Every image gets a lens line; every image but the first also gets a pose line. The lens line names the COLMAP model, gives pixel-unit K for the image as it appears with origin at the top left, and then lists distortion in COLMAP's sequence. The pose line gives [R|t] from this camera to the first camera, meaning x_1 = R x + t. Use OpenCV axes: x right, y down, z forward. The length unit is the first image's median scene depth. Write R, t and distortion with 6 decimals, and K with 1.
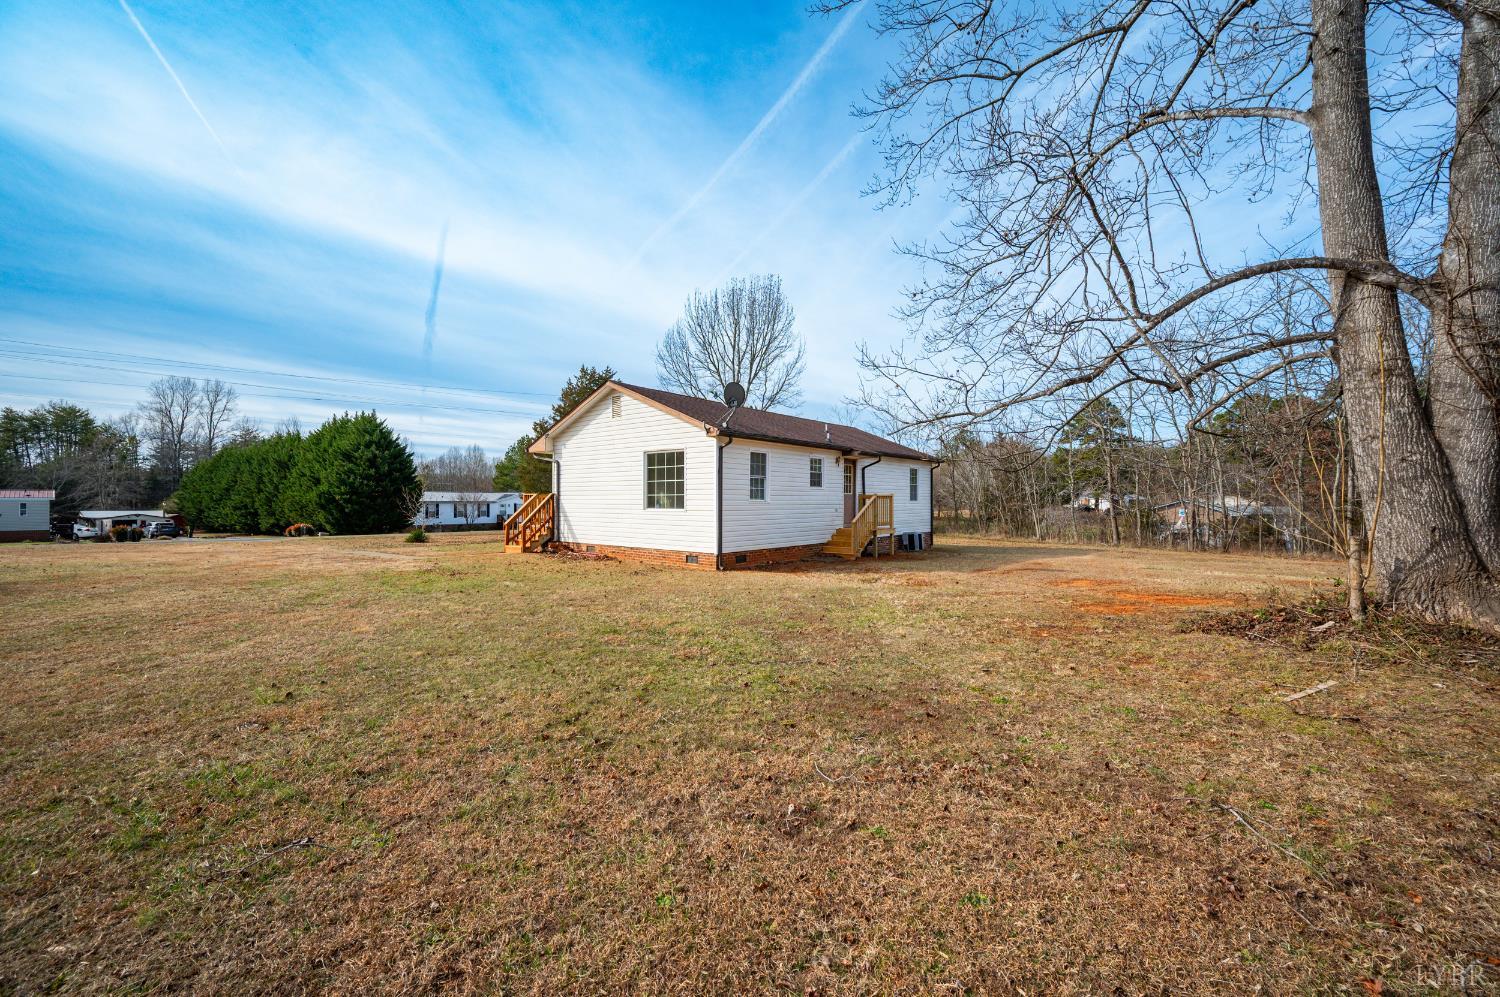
lens RADIAL K [[584.8, 0, 743.6], [0, 584.8, 499.3], [0, 0, 1]] dist [-0.002447, -0.000080]
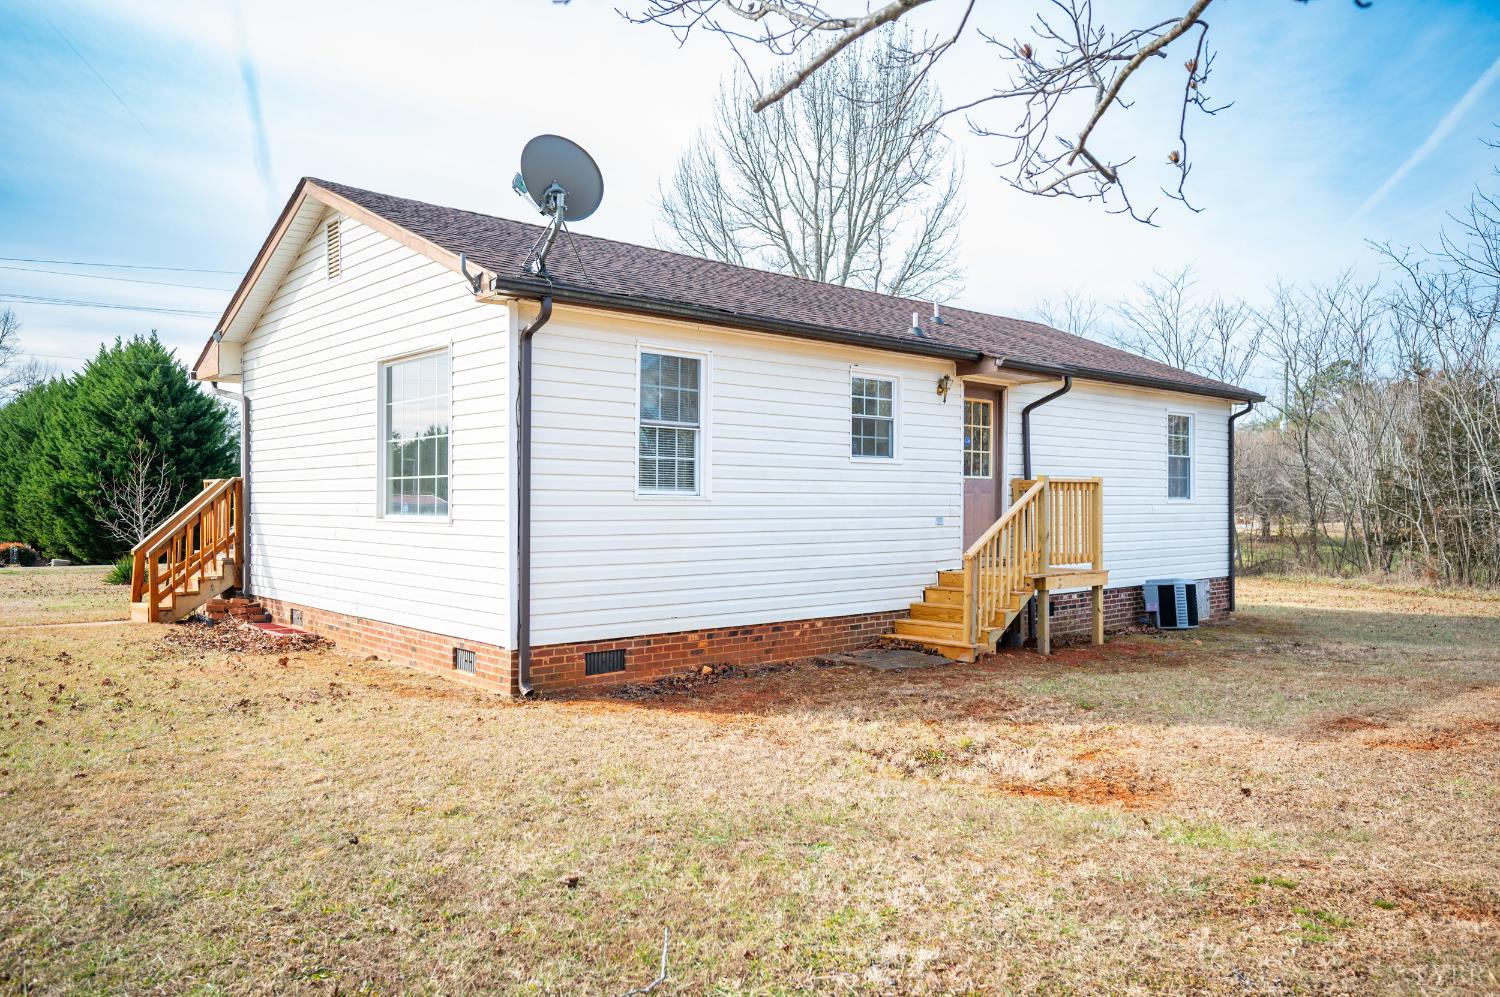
lens RADIAL K [[1059.9, 0, 753.1], [0, 1059.9, 496.5], [0, 0, 1]] dist [-0.001374, 0.003705]
pose [[0.989204, -0.000140, -0.146544, 0.140091], [-0.000479, 0.999991, -0.004185, 0.006019], [0.146543, 0.004210, 0.989195, 0.318285]]
